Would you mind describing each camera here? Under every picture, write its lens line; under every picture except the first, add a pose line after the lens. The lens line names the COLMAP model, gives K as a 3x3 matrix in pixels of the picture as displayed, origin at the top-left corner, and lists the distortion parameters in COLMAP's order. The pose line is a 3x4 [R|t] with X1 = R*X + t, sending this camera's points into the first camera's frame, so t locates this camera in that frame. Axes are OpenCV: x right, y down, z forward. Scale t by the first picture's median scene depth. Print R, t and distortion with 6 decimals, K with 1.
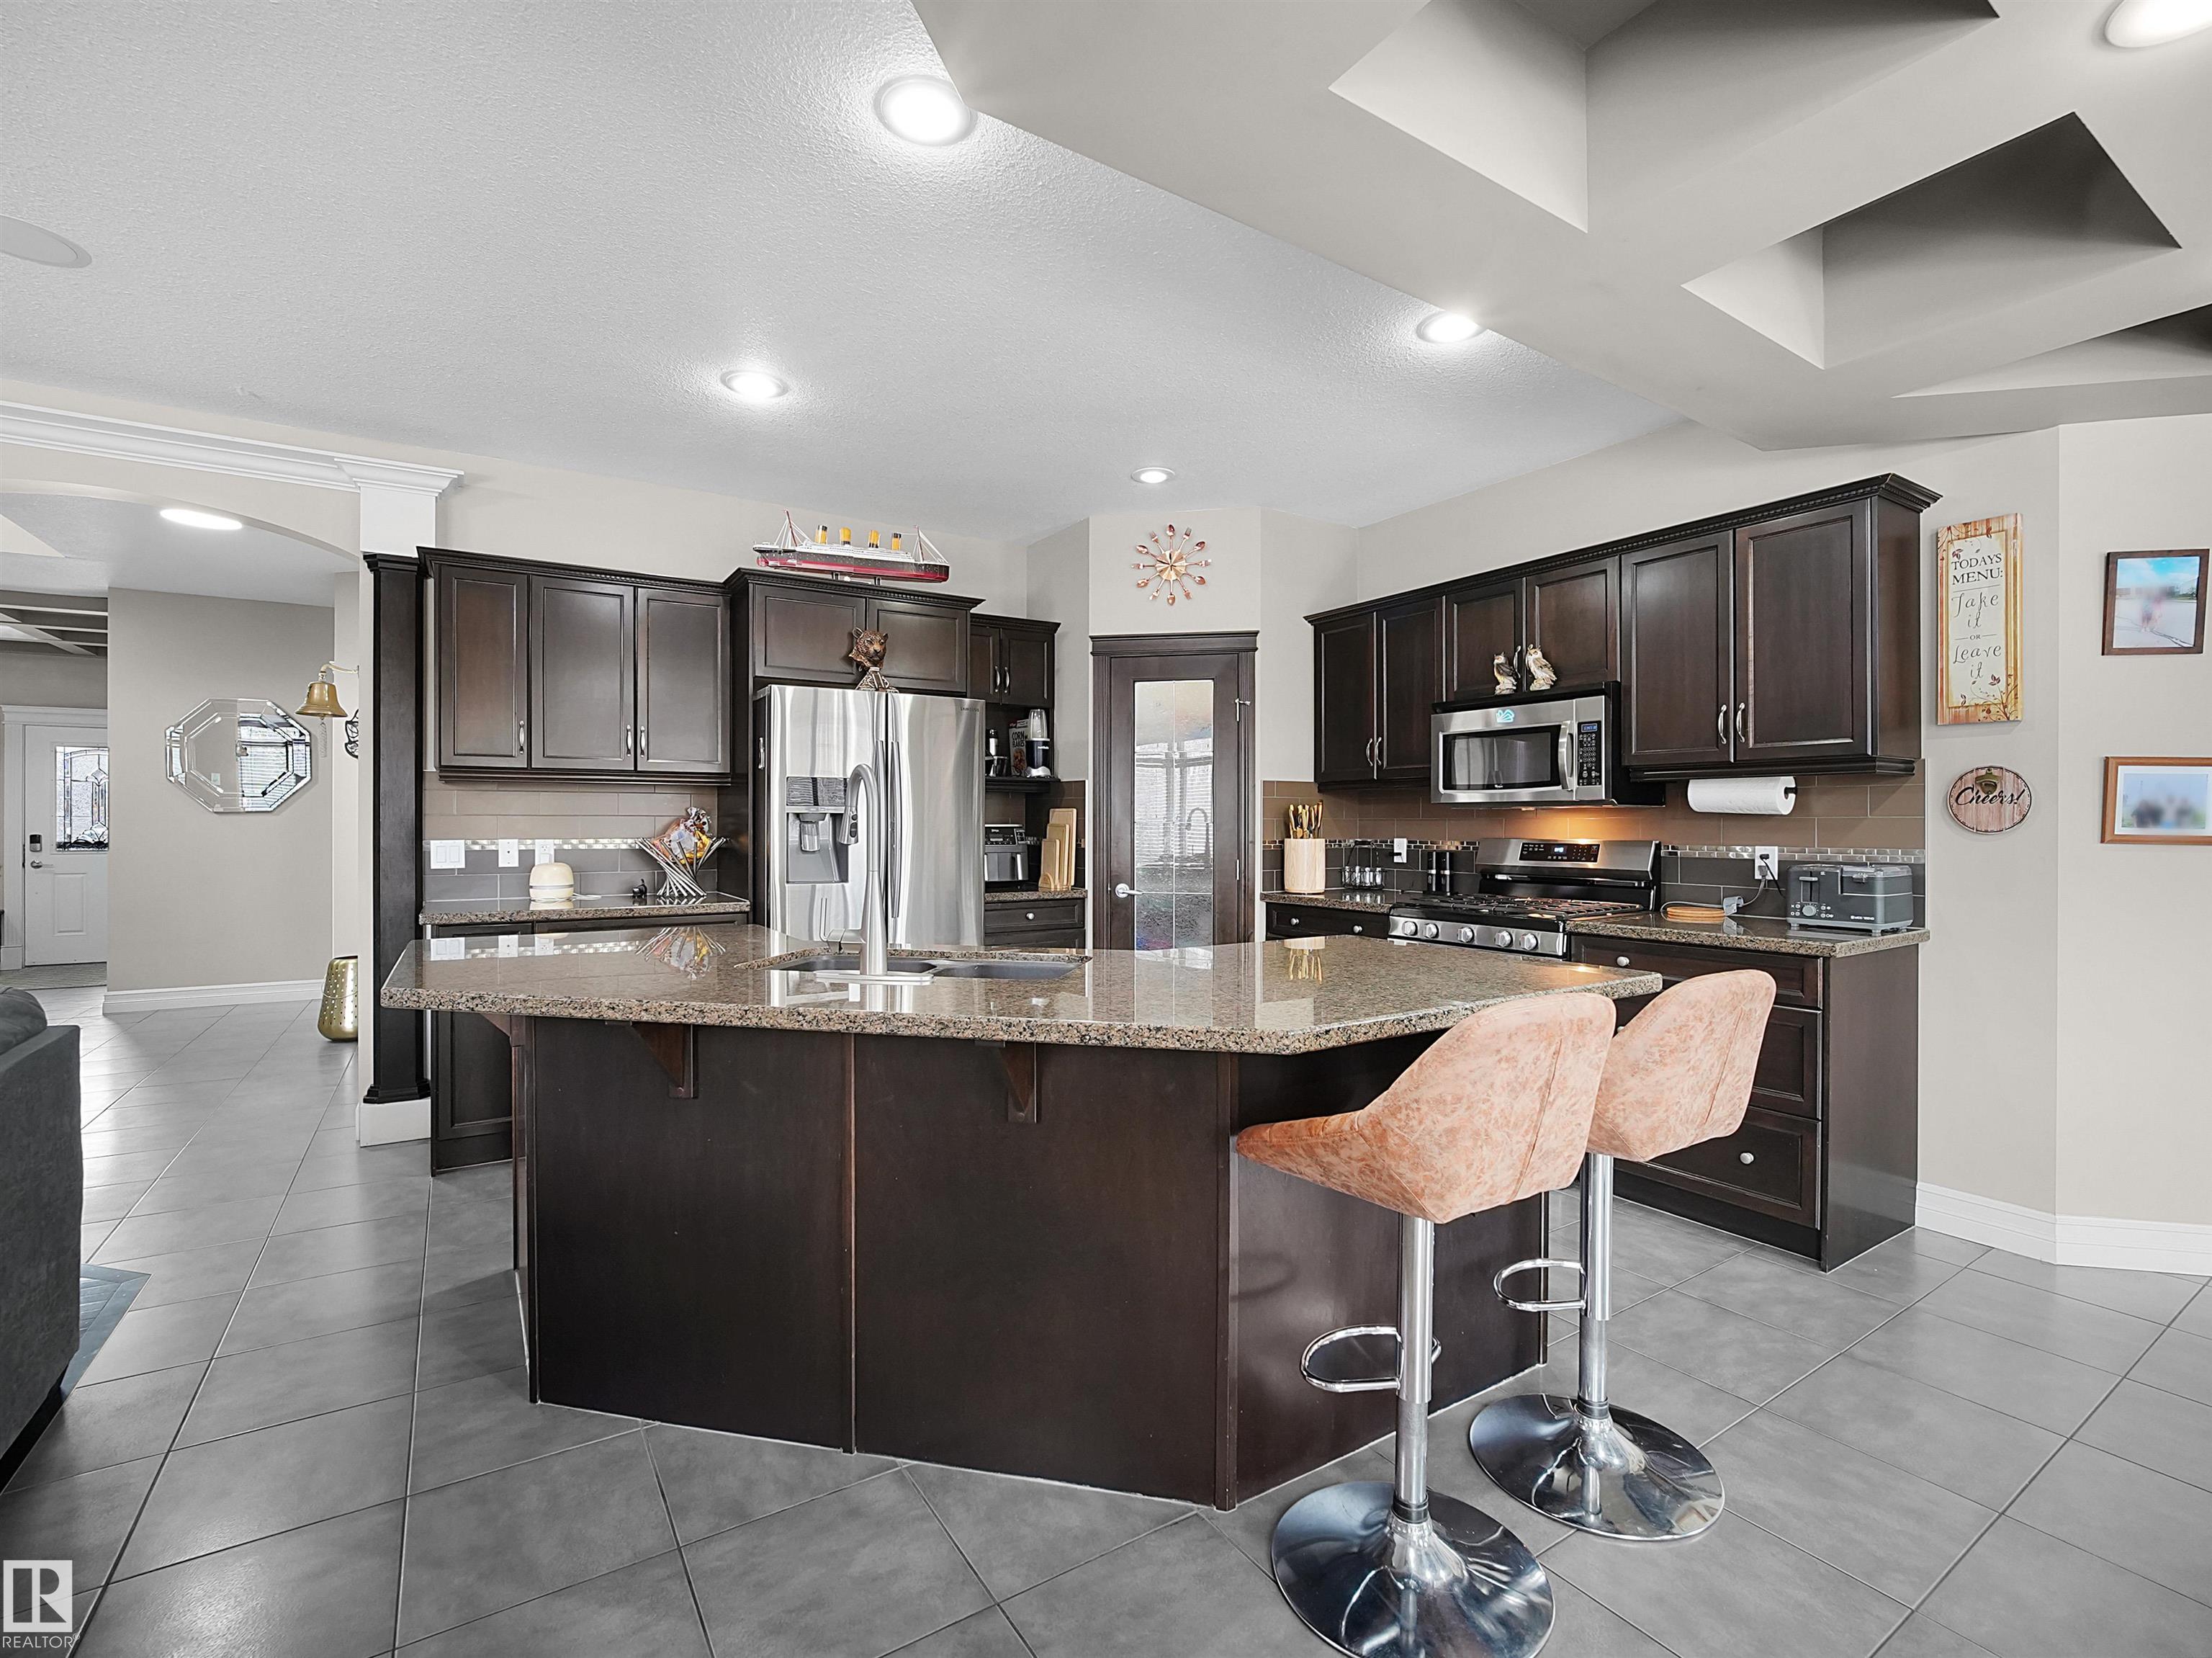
lens RADIAL K [[1003.4, 0, 1116.8], [0, 1003.4, 823.8], [0, 0, 1]] dist [-0.011401, -0.000370]
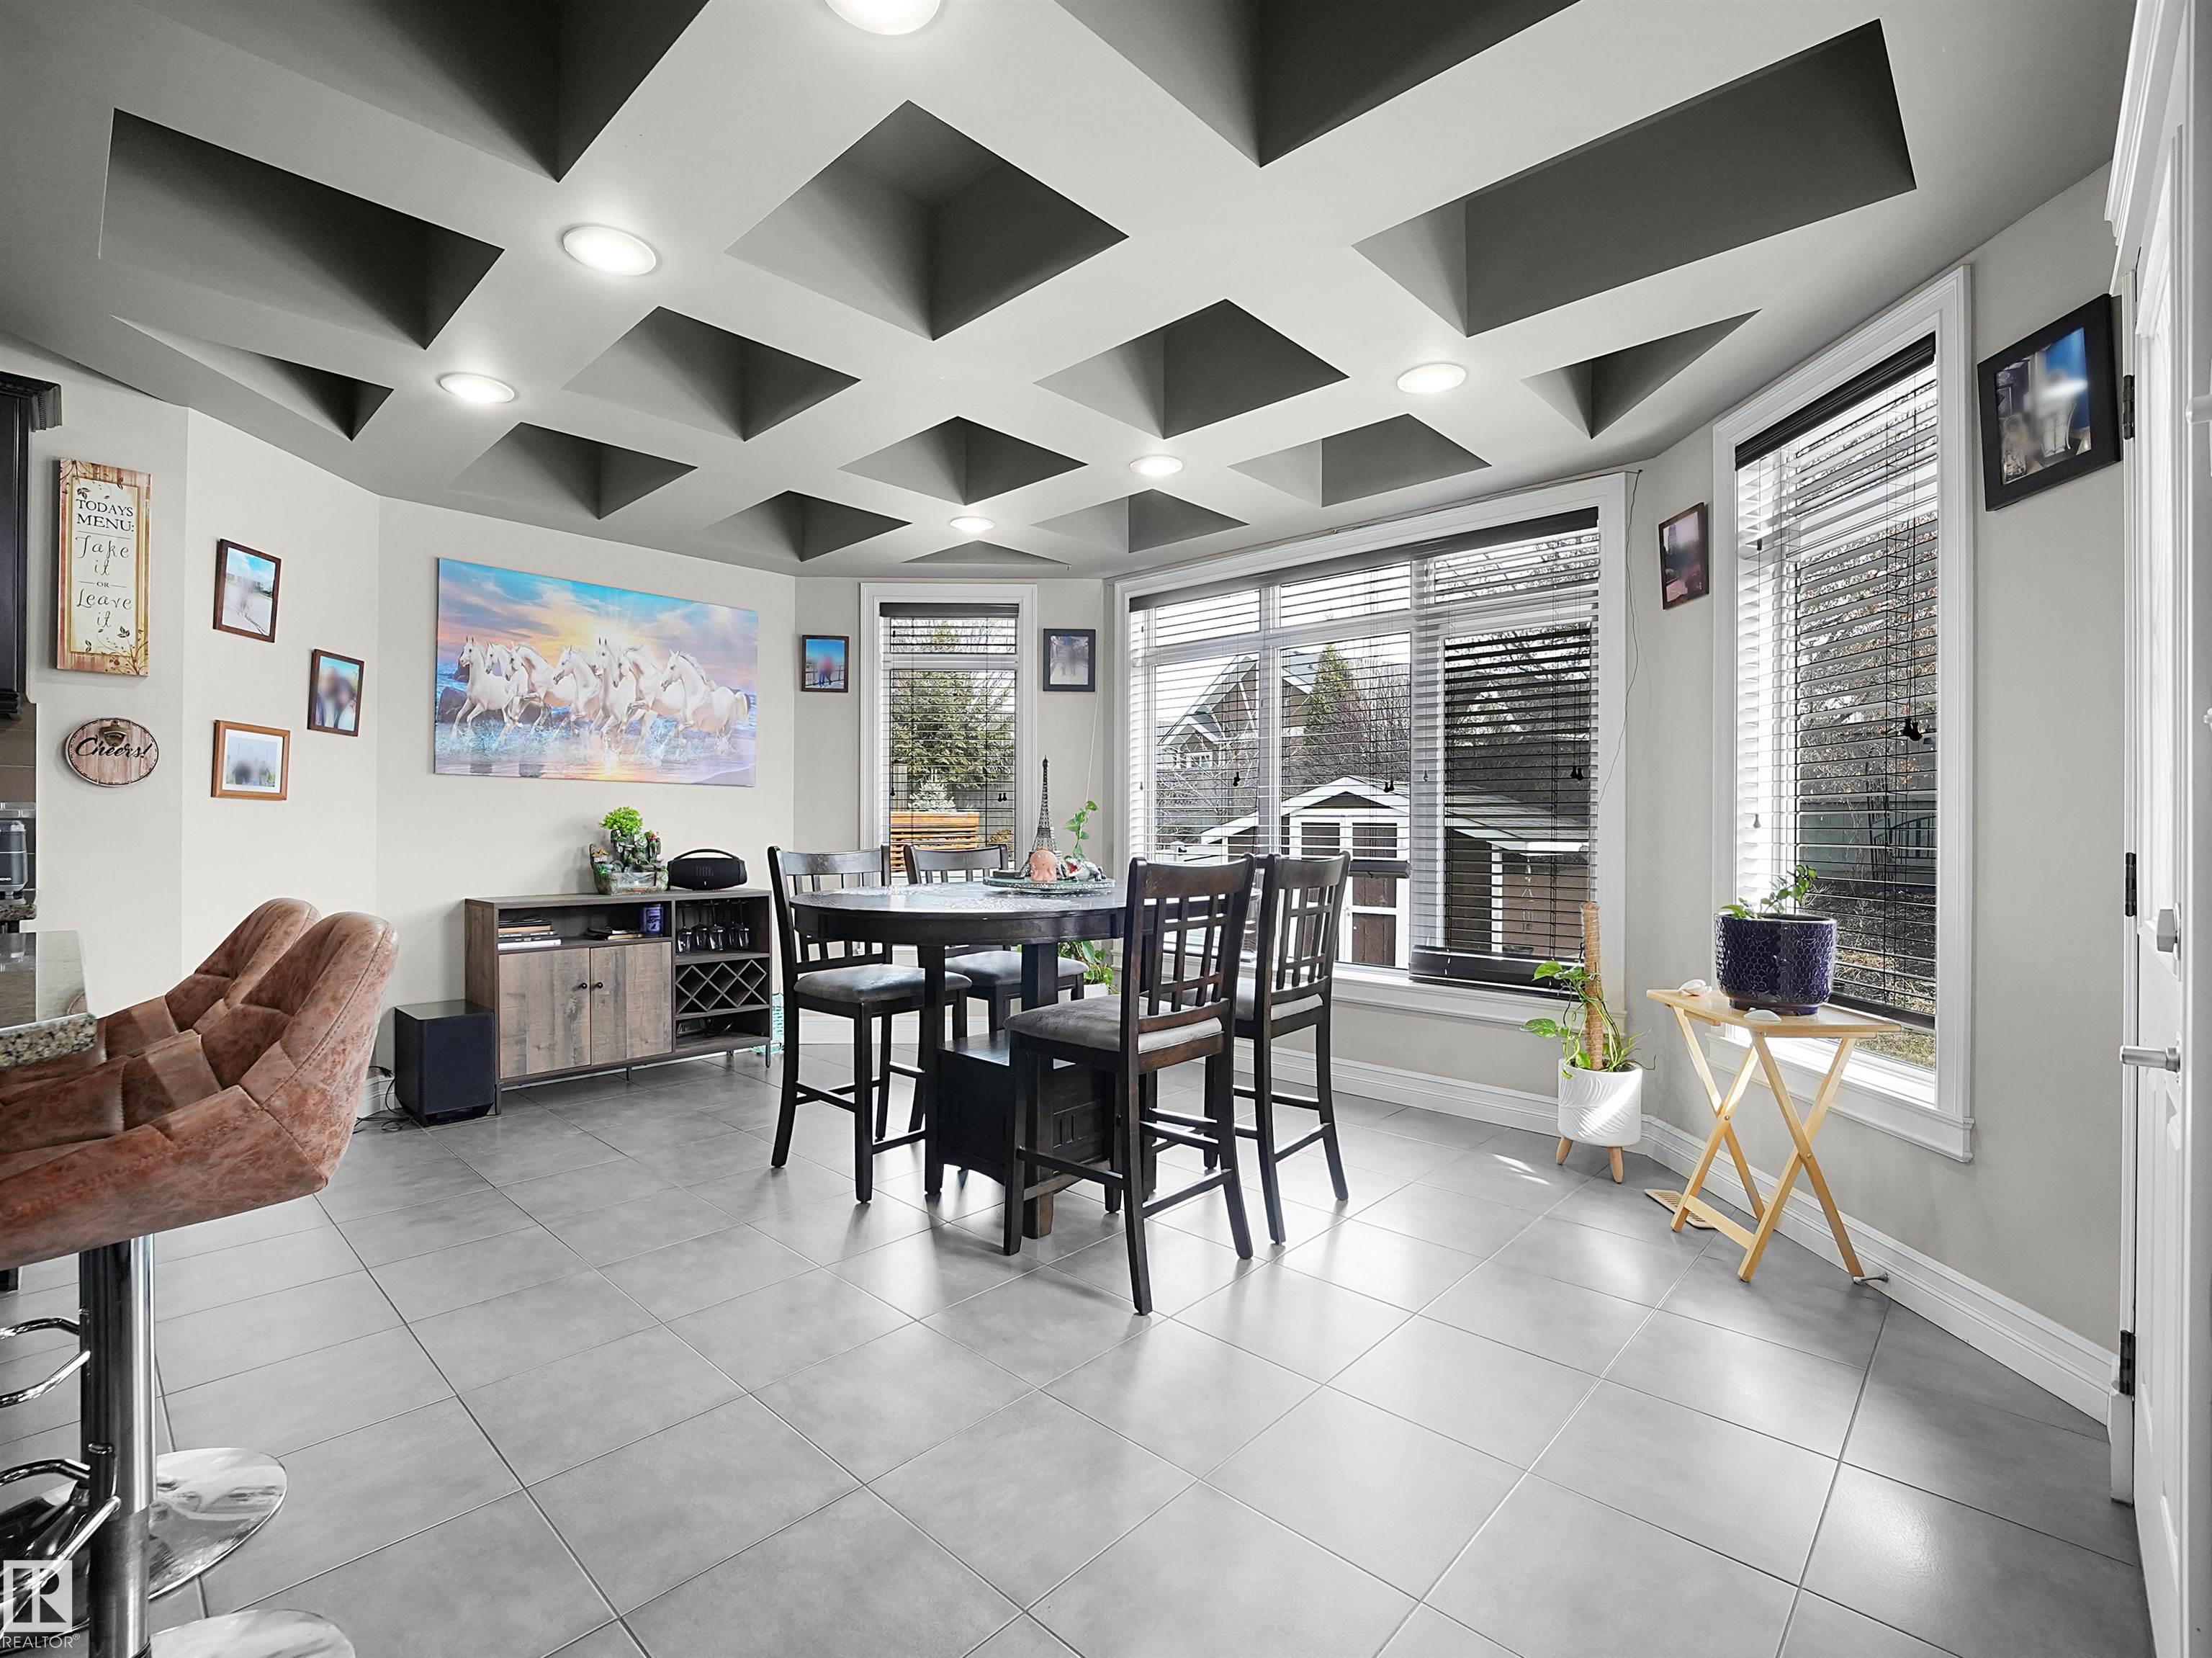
lens RADIAL K [[1003.4, 0, 1108.6], [0, 1003.4, 825.7], [0, 0, 1]] dist [-0.011401, -0.000370]
pose [[-0.243770, -0.002374, 0.969830, -0.263319], [-0.001148, 0.999997, 0.002160, 0.037507], [-0.969832, -0.000587, -0.243772, 0.230482]]
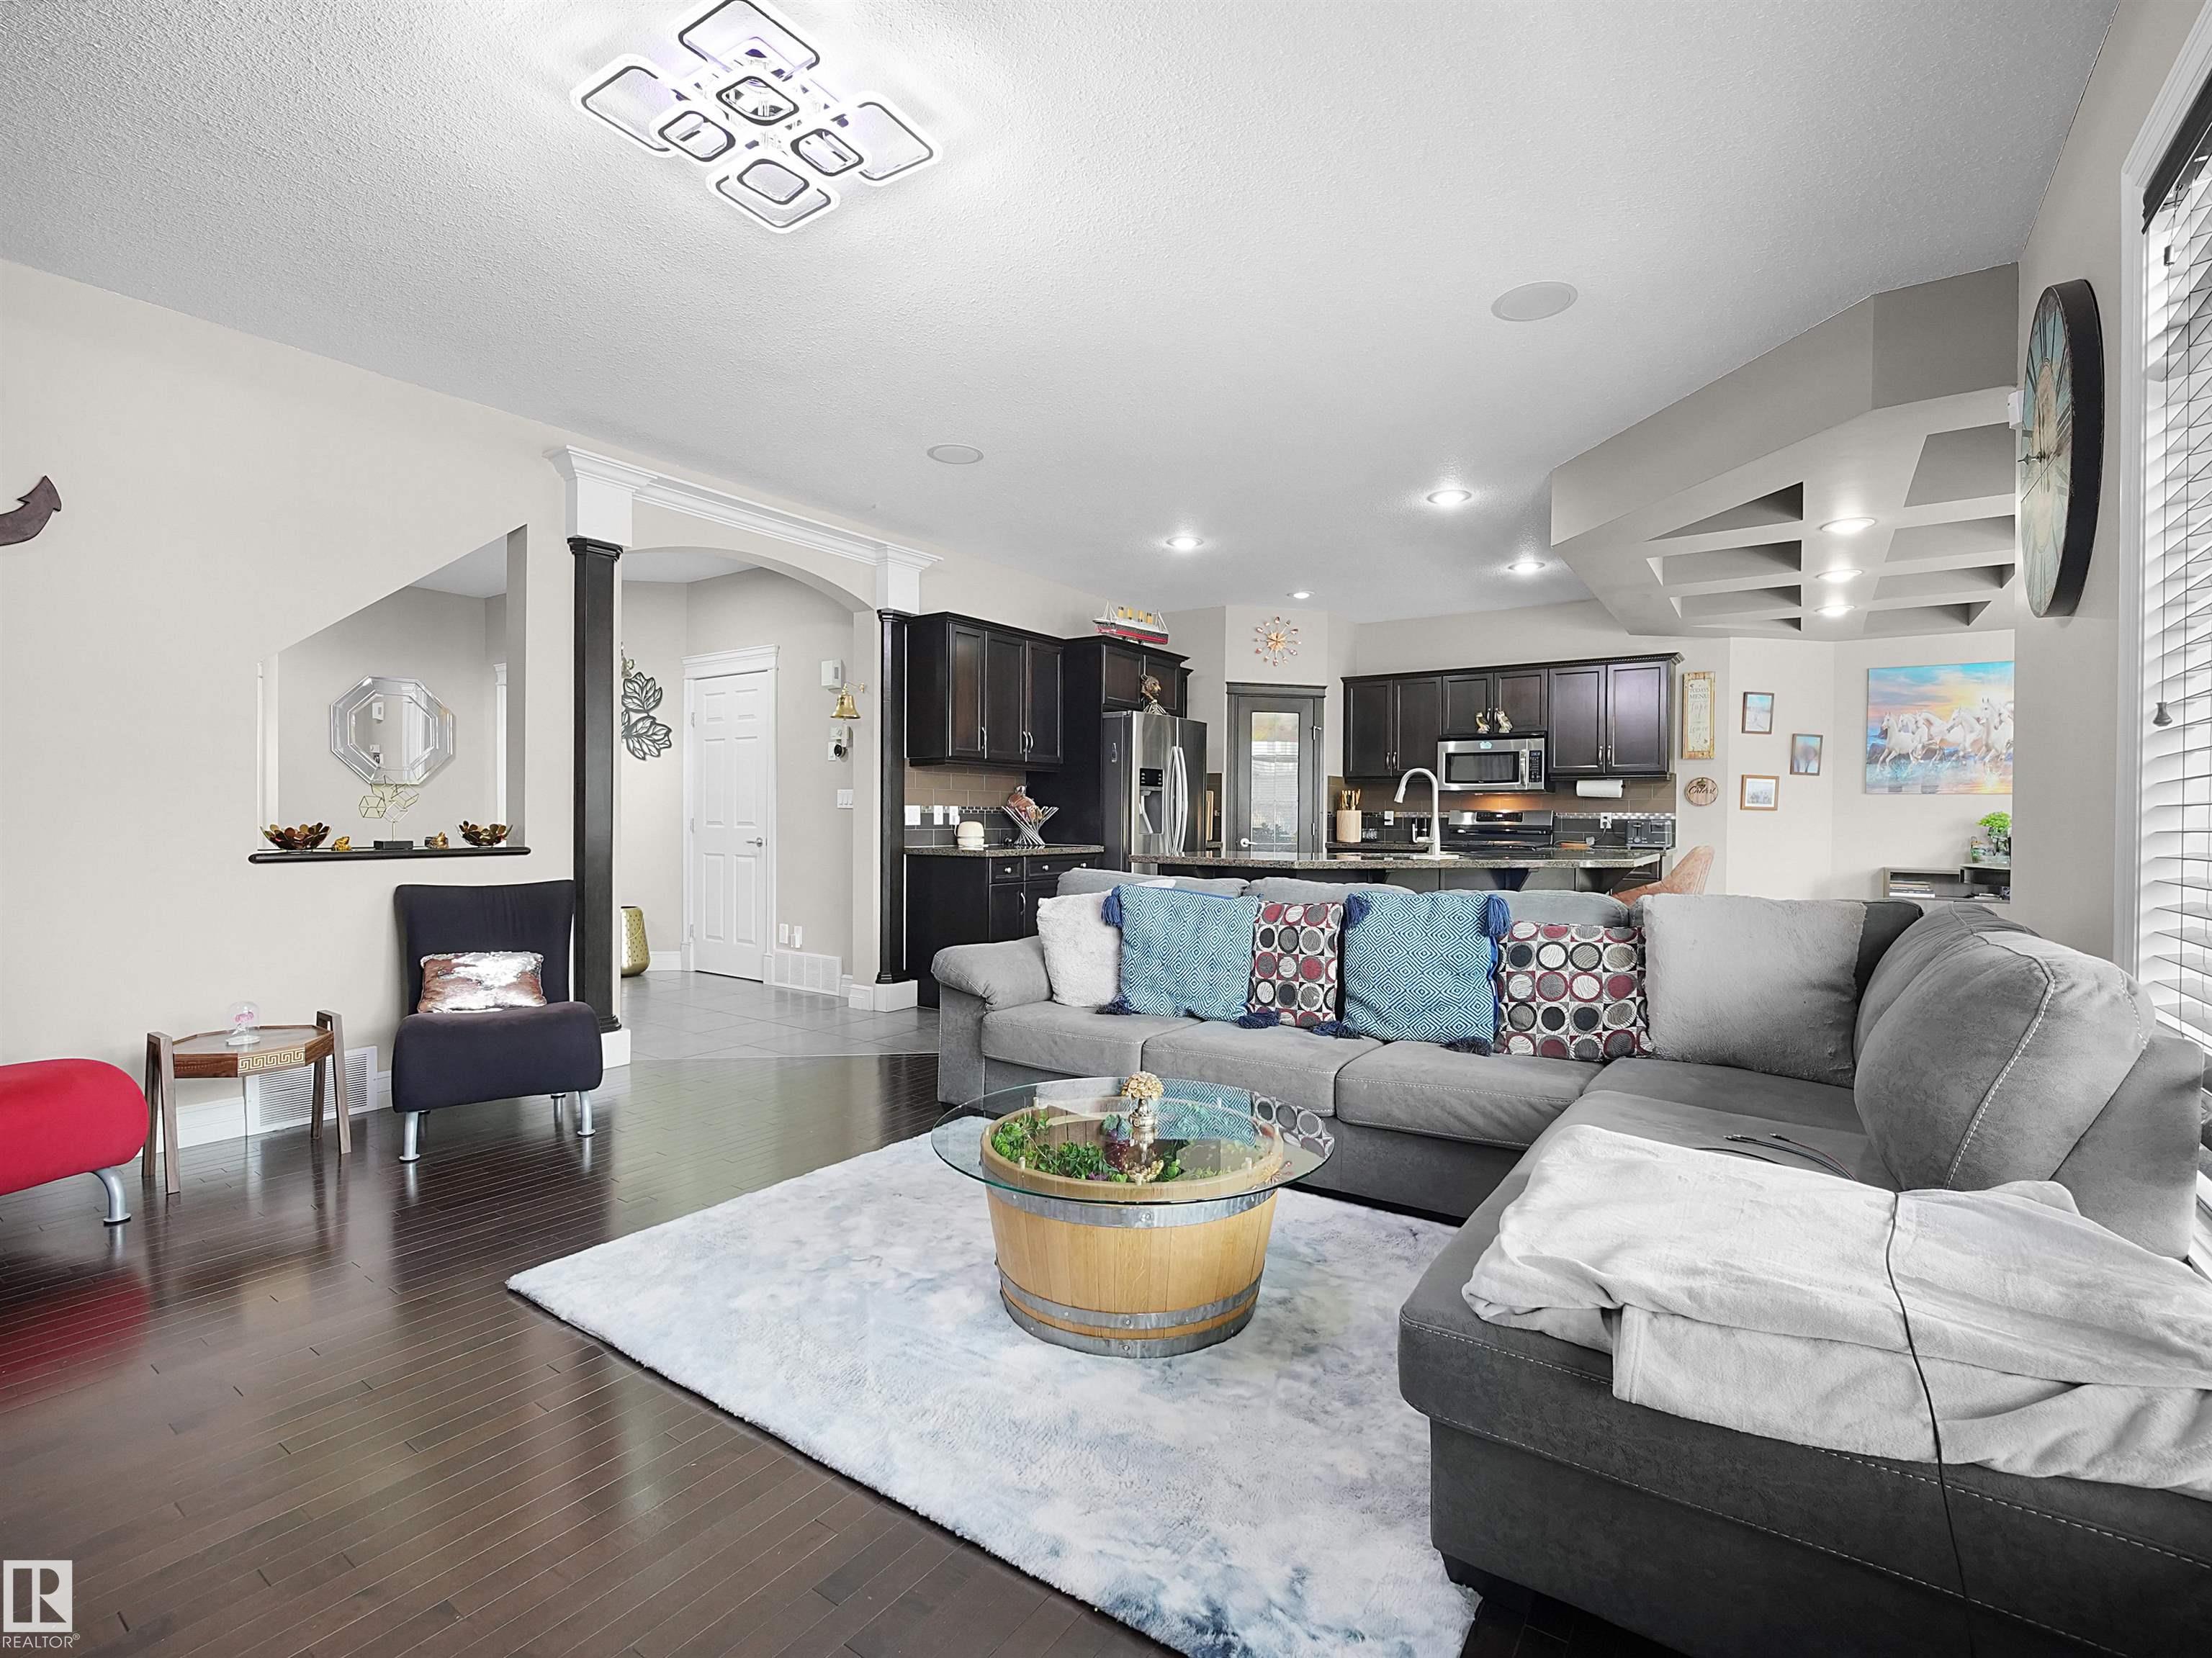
lens RADIAL K [[1003.2, 0, 1107.9], [0, 1003.2, 824.8], [0, 0, 1]] dist [-0.011401, -0.000370]
pose [[0.921968, 0.001813, 0.387261, -1.098309], [-0.005555, 0.999948, 0.008544, 0.034560], [-0.387226, -0.010029, 0.921930, -0.523542]]
